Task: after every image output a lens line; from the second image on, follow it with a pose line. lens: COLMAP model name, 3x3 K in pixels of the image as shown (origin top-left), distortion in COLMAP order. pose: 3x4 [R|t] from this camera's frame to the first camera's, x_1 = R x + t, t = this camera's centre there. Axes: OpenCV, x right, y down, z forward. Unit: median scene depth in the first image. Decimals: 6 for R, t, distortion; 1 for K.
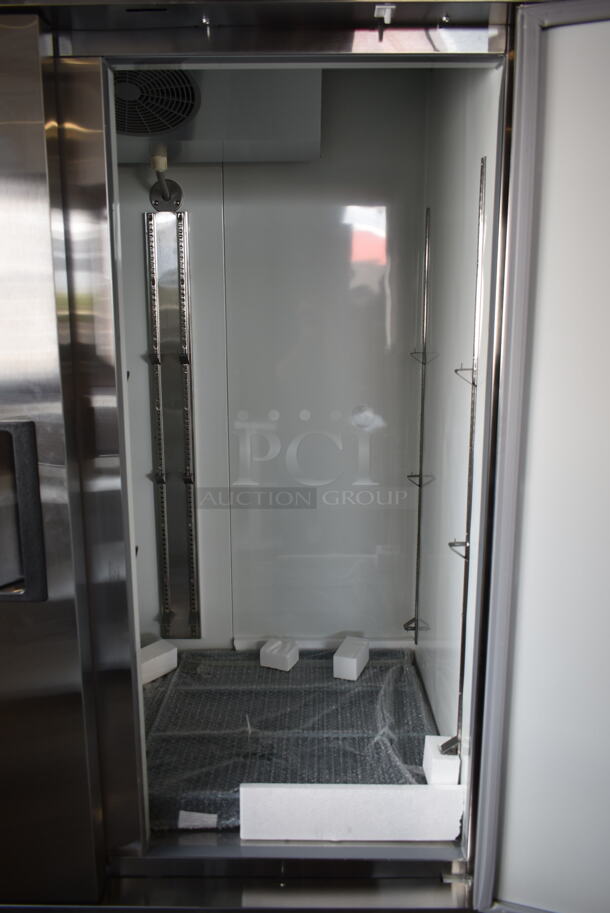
lens RADIAL K [[692.1, 0, 305.5], [0, 692.1, 454.2], [0, 0, 1]] dist [-0.024810, 0.010359]
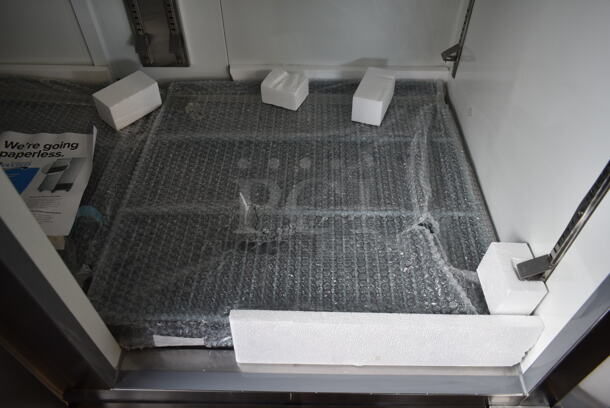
lens RADIAL K [[462.4, 0, 306.2], [0, 462.4, 200.7], [0, 0, 1]] dist [-0.024810, 0.010359]
pose [[0.999969, 0.007338, -0.002888, -0.010589], [-0.004169, 0.802780, 0.596261, 0.072089], [0.006693, -0.596231, 0.802785, 0.494598]]
